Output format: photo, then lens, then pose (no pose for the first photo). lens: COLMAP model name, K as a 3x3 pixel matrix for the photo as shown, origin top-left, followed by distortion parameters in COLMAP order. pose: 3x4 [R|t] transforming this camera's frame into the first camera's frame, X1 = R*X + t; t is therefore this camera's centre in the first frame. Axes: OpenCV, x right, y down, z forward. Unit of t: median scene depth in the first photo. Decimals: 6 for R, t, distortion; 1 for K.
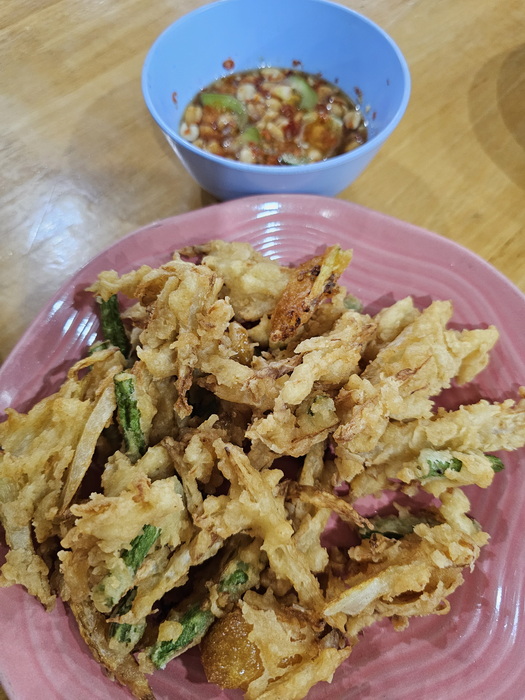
lens RADIAL K [[471.7, 0, 267.2], [0, 471.7, 351.3], [0, 0, 1]] dist [0.008352, 0.003962]
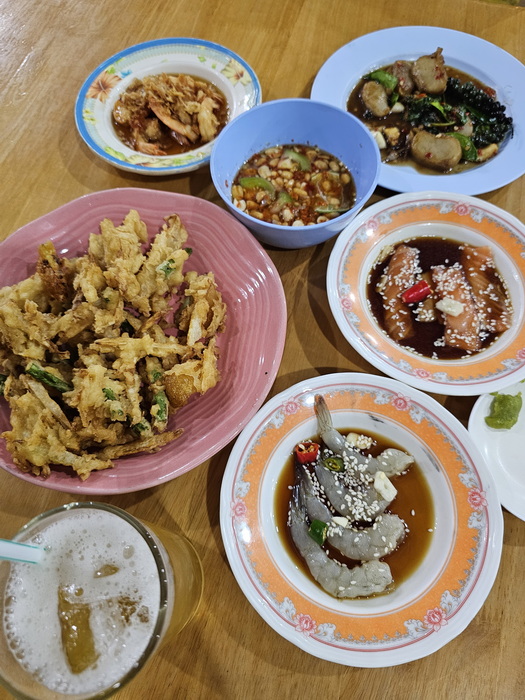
lens RADIAL K [[471.7, 0, 259.2], [0, 471.7, 348.2], [0, 0, 1]] dist [0.008352, 0.003962]
pose [[0.494047, -0.807553, 0.322143, -0.384221], [0.806272, 0.564191, 0.177802, 0.398376], [-0.325335, 0.171892, 0.929844, -0.988600]]
